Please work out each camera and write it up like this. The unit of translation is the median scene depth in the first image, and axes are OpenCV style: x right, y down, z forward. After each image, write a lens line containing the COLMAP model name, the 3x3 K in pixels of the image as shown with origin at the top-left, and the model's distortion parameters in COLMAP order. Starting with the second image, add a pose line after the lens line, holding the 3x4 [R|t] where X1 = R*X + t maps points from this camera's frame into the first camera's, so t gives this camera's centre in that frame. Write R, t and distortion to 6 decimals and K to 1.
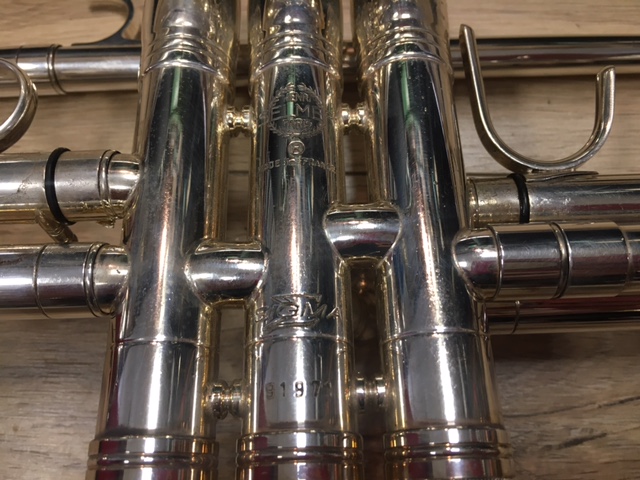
lens RADIAL K [[550.0, 0, 320.0], [0, 550.0, 240.0], [0, 0, 1]] dist [0.021449, -0.082207]
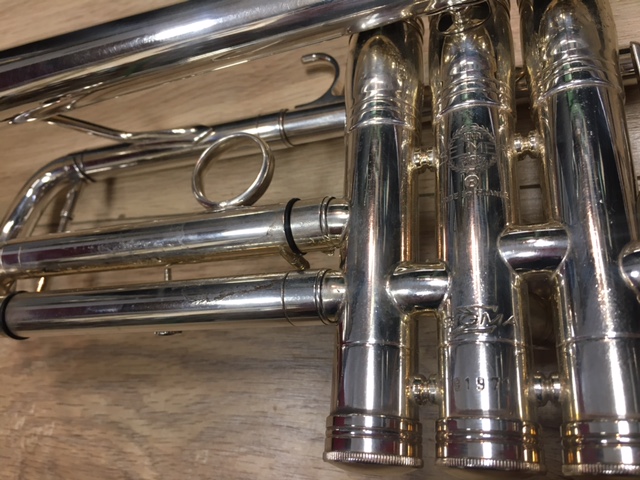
lens RADIAL K [[550.0, 0, 320.0], [0, 550.0, 240.0], [0, 0, 1]] dist [0.021449, -0.082207]
pose [[0.918598, -0.064800, -0.389844, 0.117753], [0.067945, 0.997673, -0.005733, -0.059129], [0.389308, -0.021222, 0.920863, -0.237291]]
